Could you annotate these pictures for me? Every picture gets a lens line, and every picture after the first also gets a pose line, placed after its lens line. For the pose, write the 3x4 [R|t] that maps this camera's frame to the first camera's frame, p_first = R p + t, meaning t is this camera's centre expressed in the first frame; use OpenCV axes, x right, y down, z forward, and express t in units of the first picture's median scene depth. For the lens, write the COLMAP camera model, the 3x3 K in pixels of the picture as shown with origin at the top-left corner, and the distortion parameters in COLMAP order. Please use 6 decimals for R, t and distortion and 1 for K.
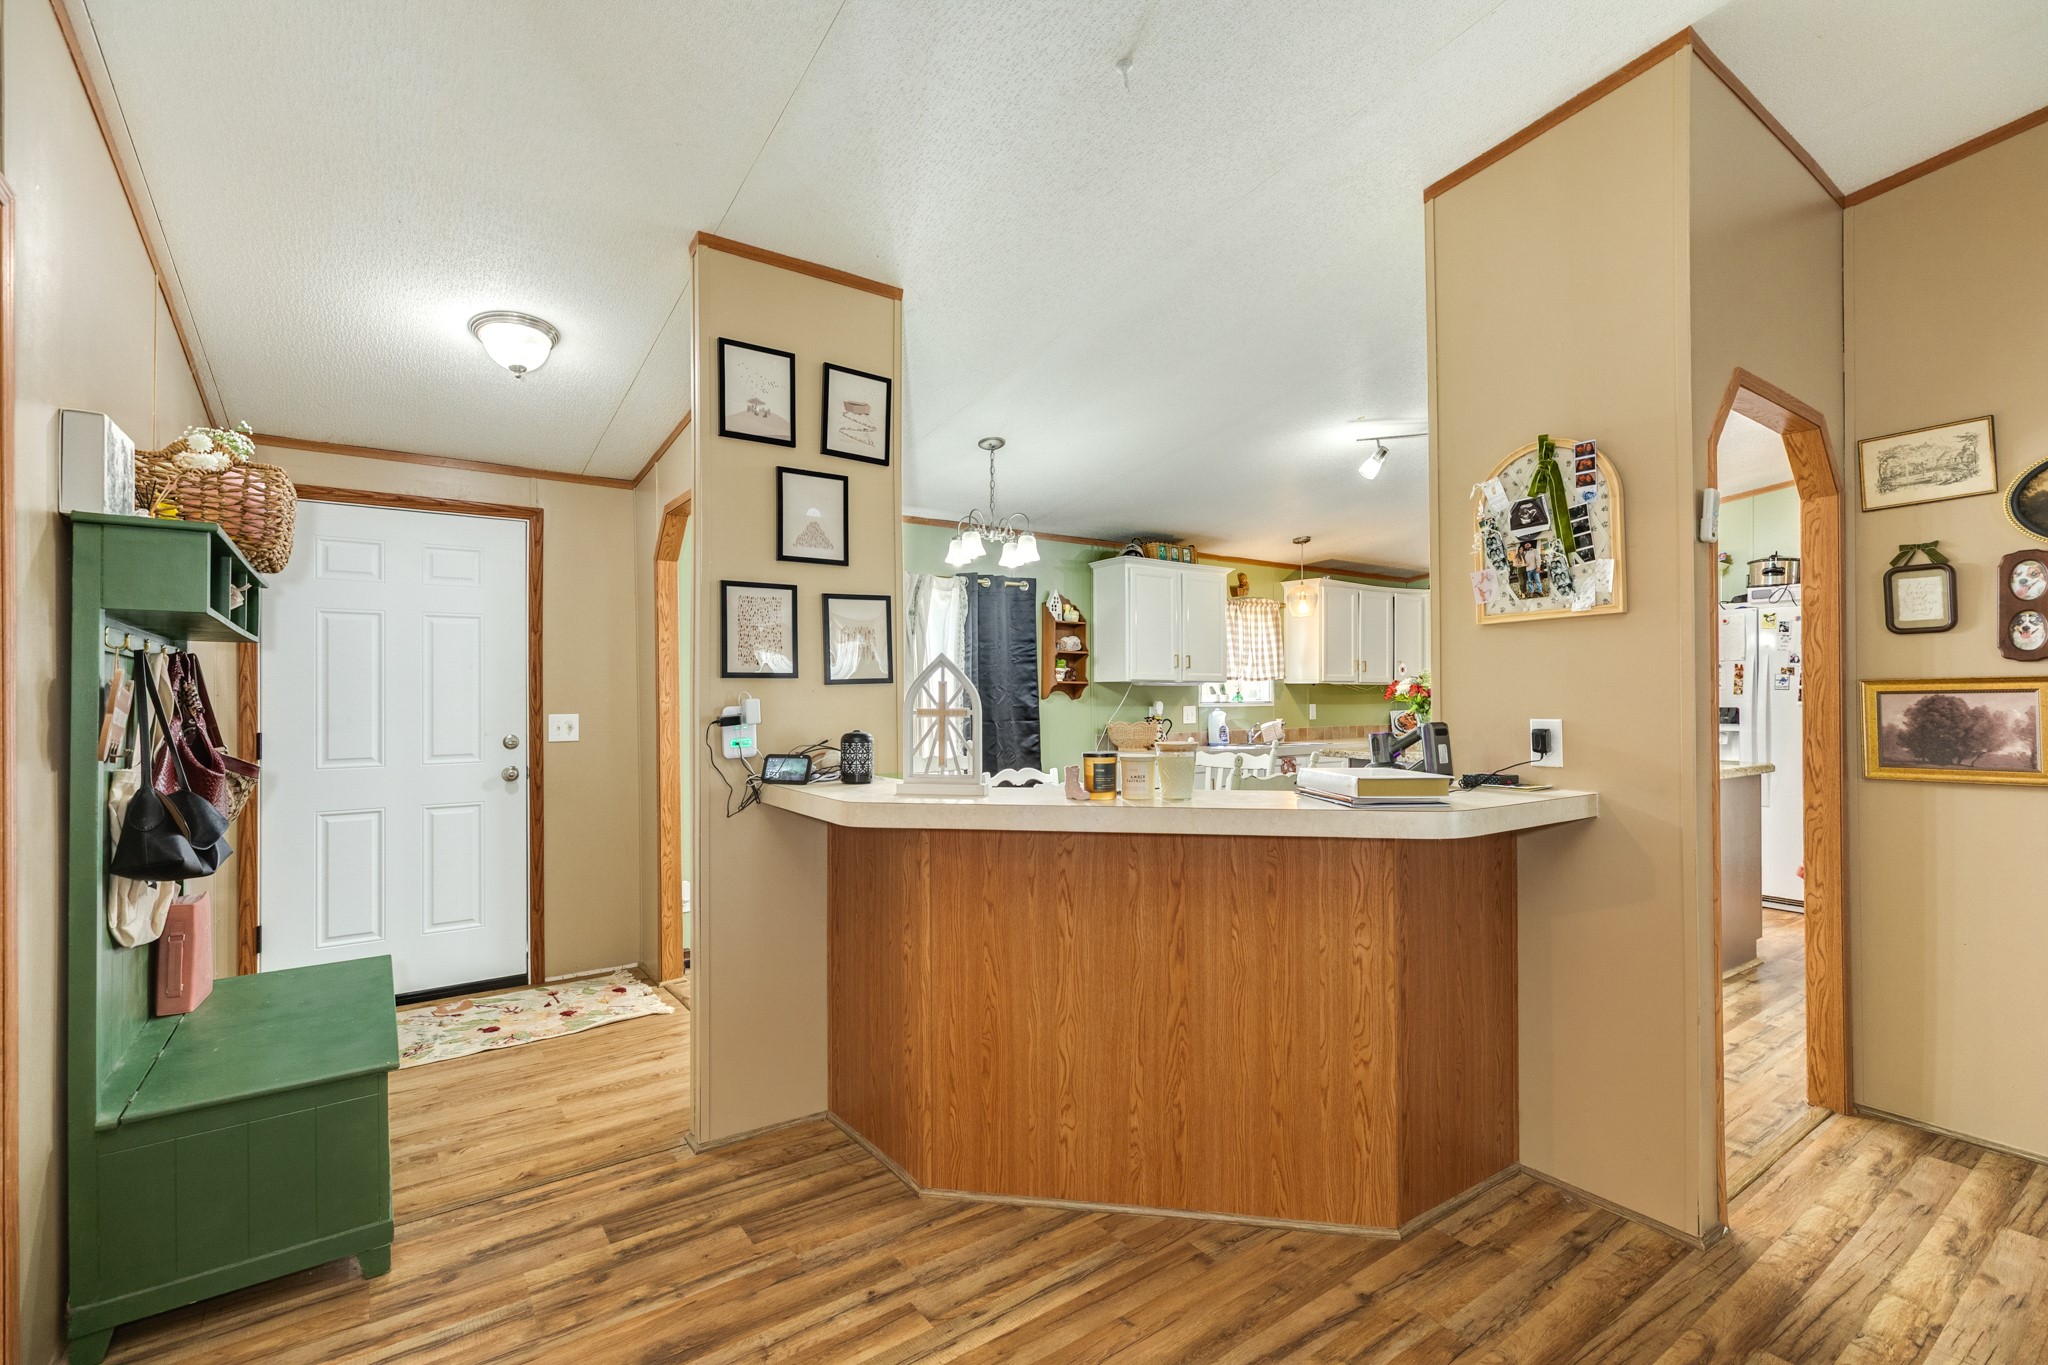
lens RADIAL K [[919.5, 0, 1006.8], [0, 919.5, 679.6], [0, 0, 1]] dist [0.003345, -0.000643]
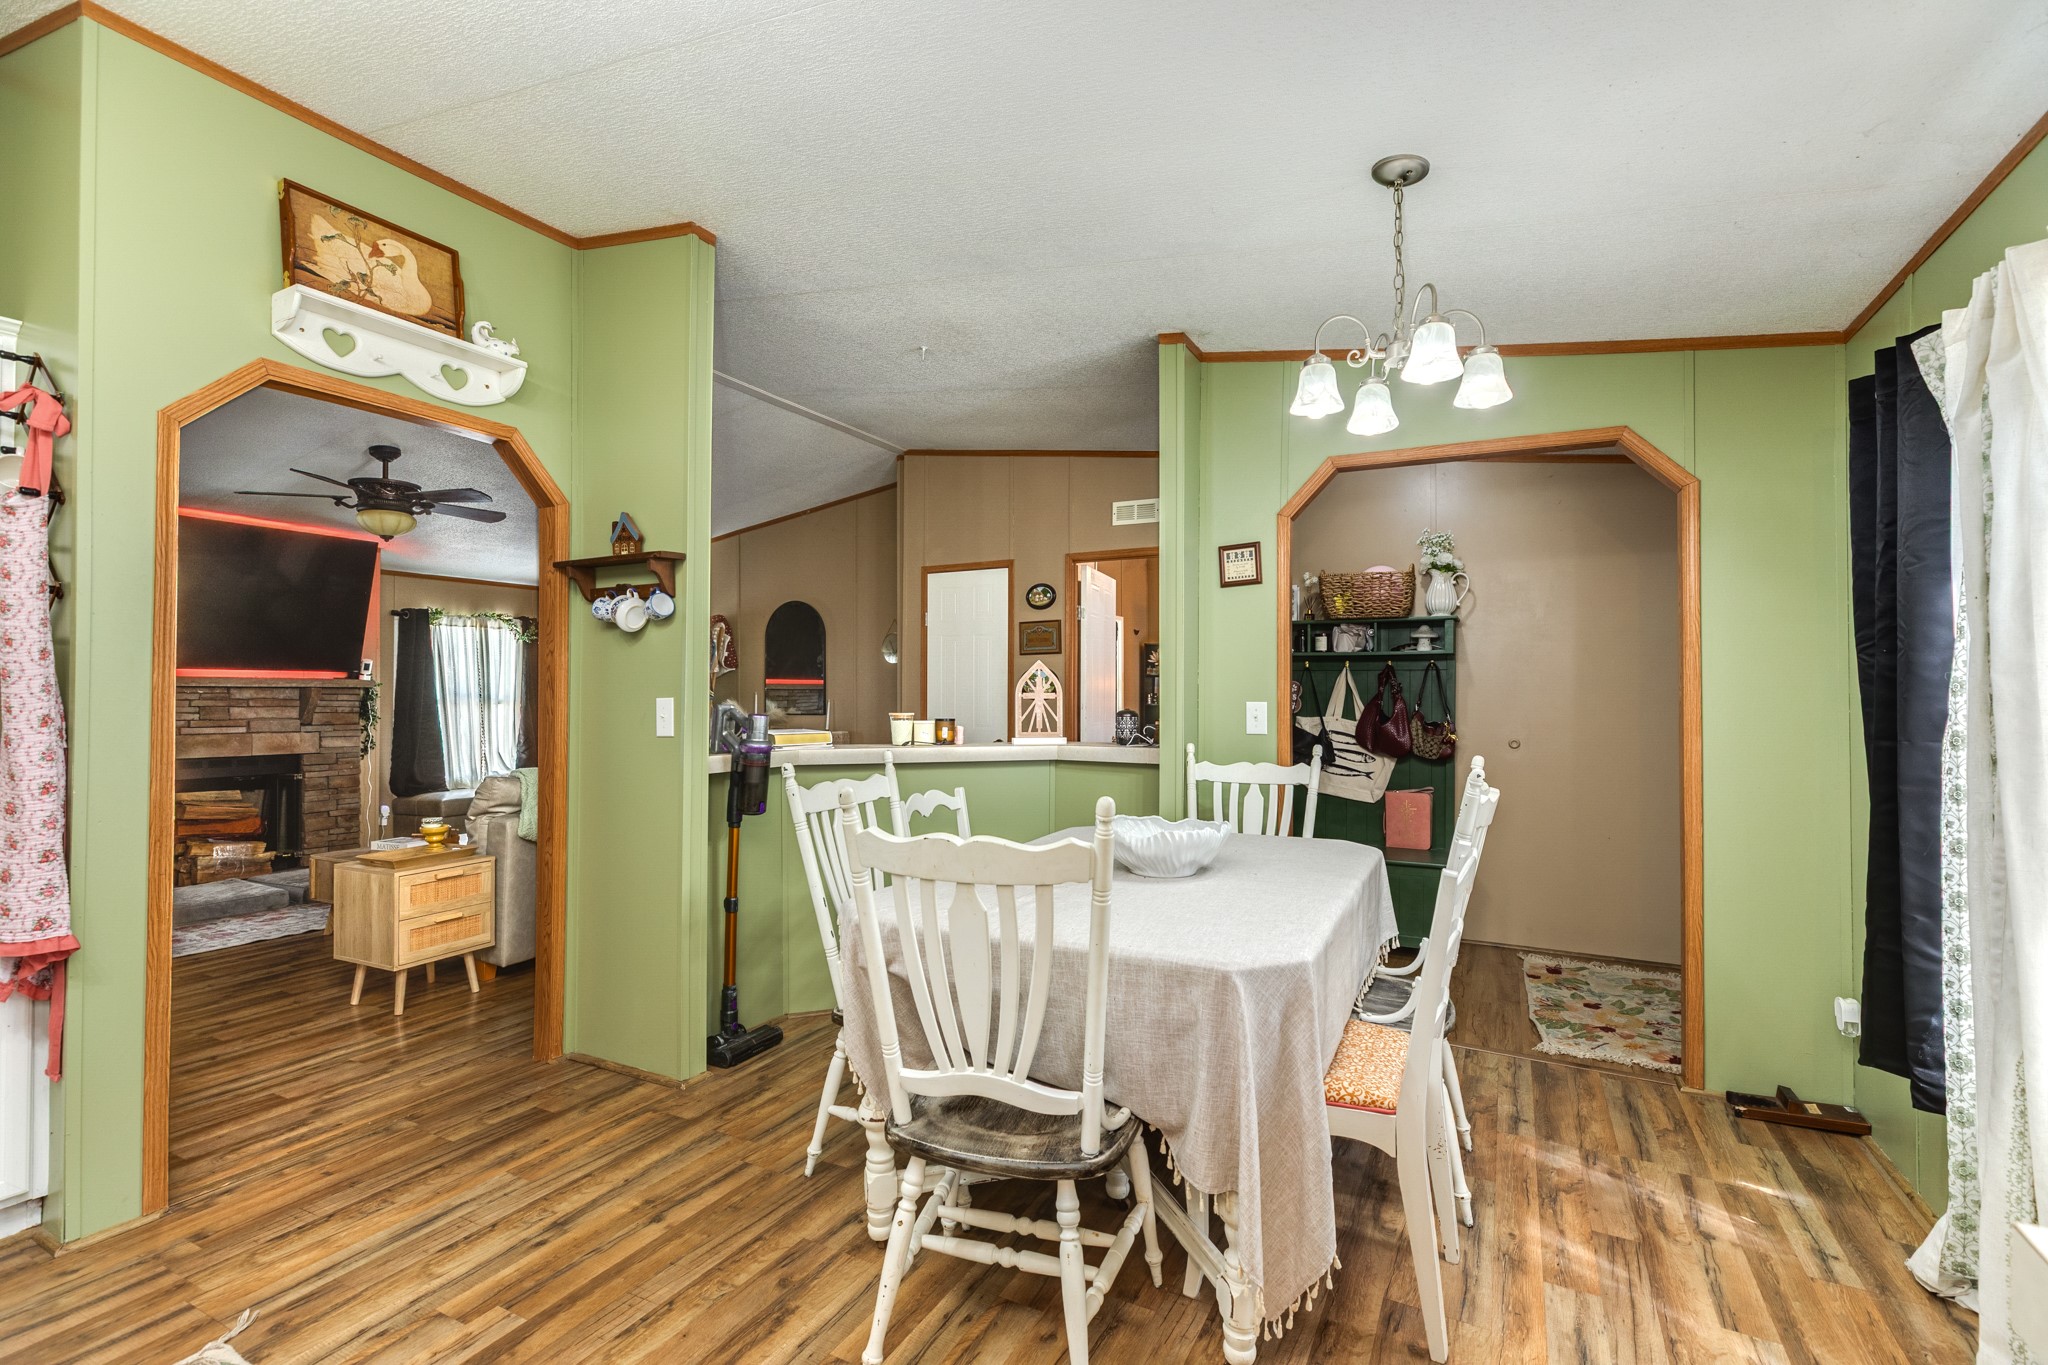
lens RADIAL K [[919.5, 0, 1031.9], [0, 919.5, 684.4], [0, 0, 1]] dist [0.003345, -0.000643]
pose [[-0.890138, 0.000571, -0.455692, 0.702254], [0.012716, 0.999641, -0.023586, 0.056853], [0.455514, -0.026790, -0.889825, 2.472606]]
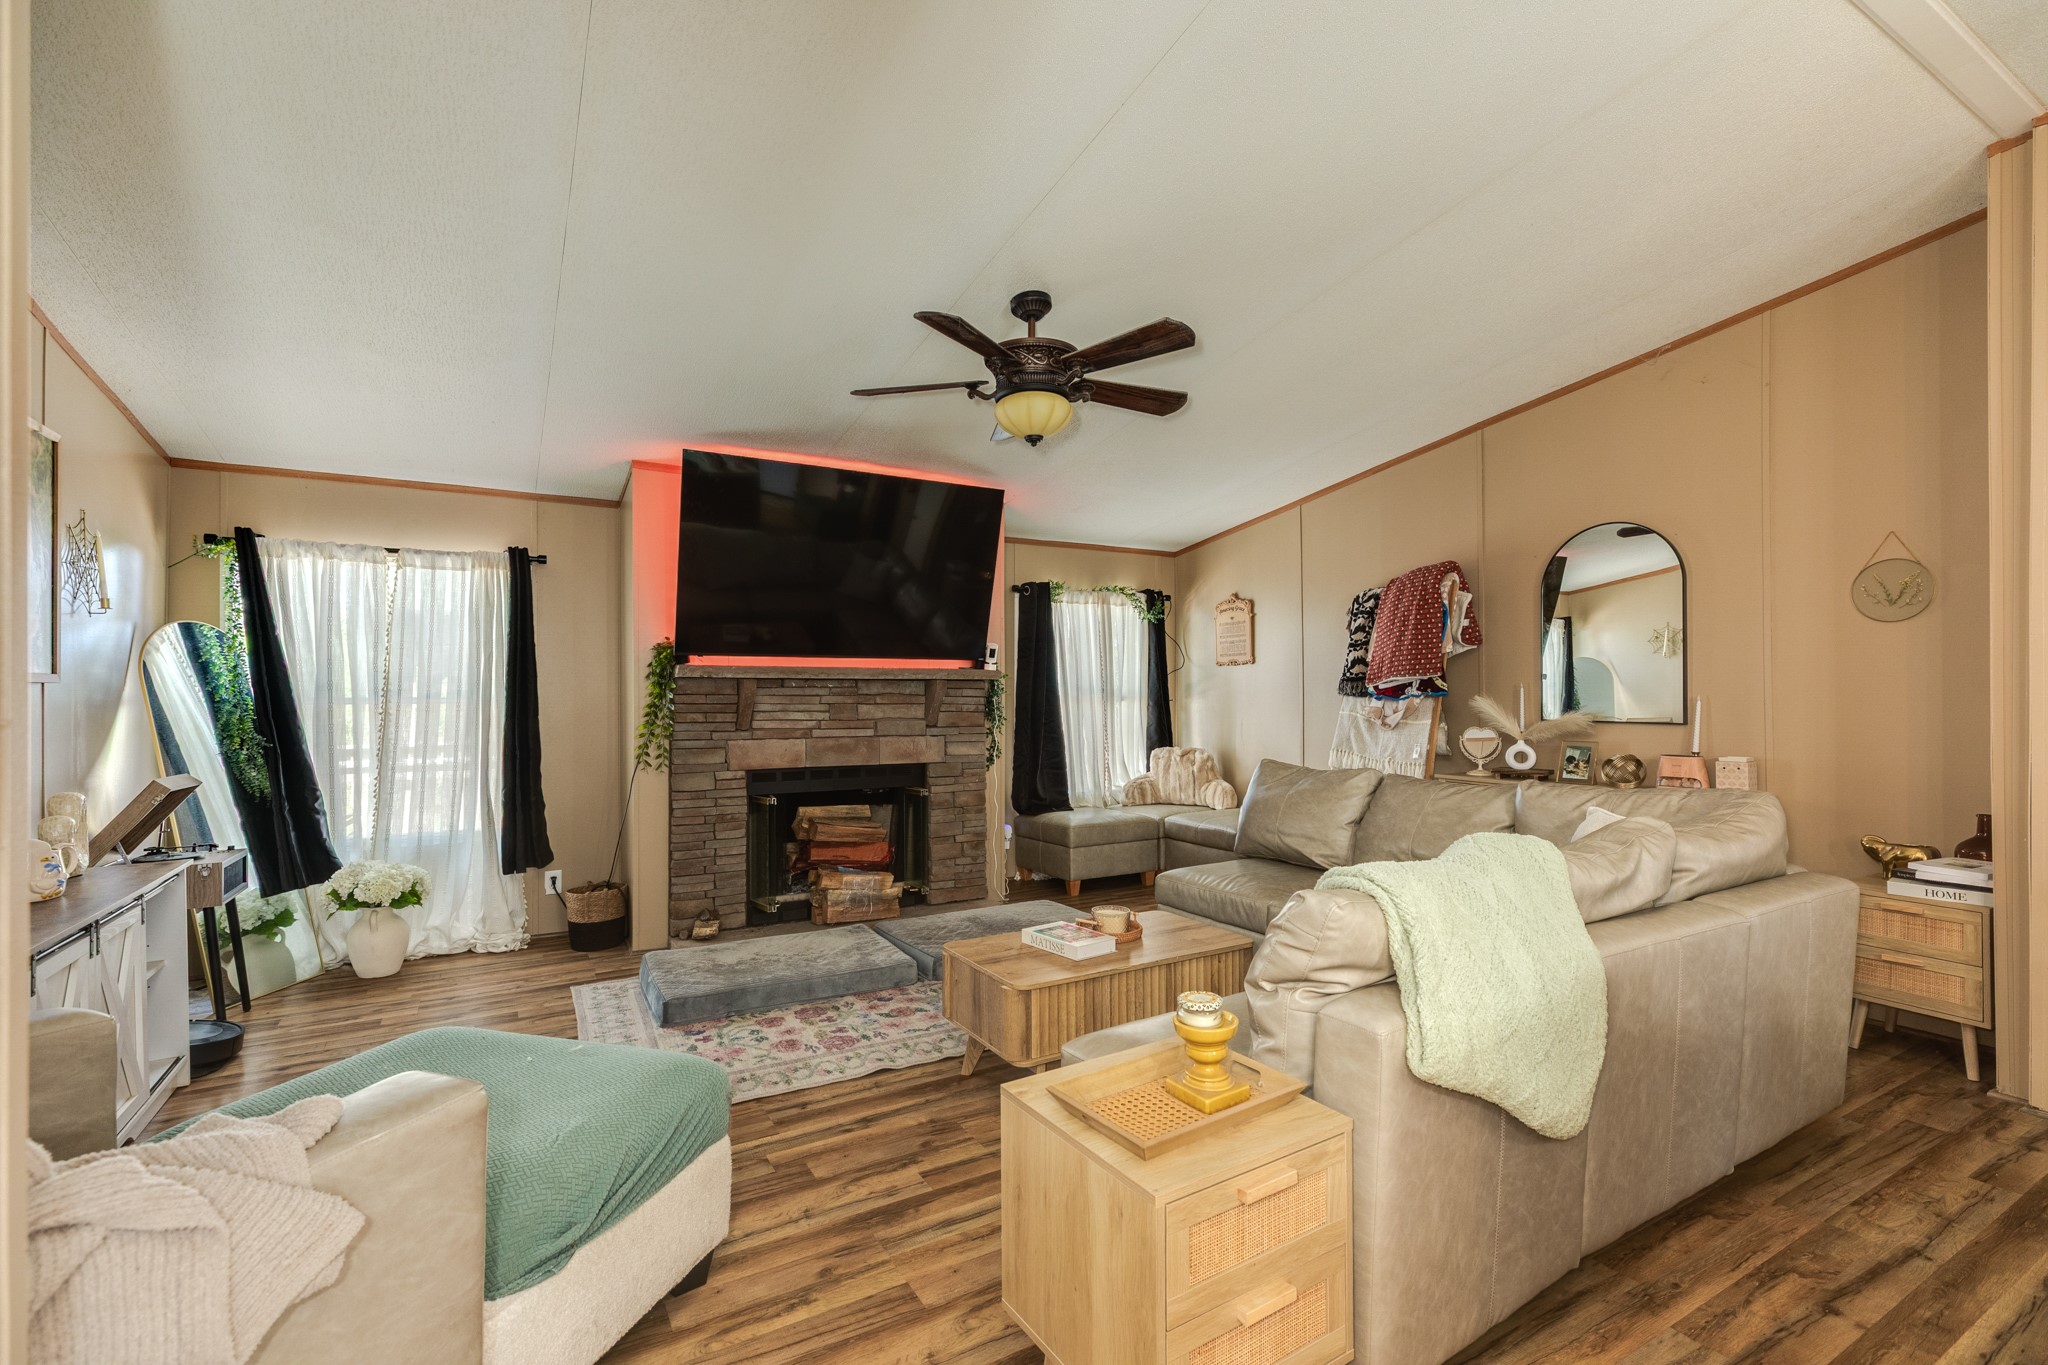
lens RADIAL K [[919.5, 0, 1025.8], [0, 919.5, 685.6], [0, 0, 1]] dist [0.003345, -0.000643]
pose [[-0.996405, 0.007093, 0.084417, 0.970298], [0.005279, 0.999751, -0.021684, 0.035502], [-0.084549, -0.021160, -0.996195, 1.193946]]
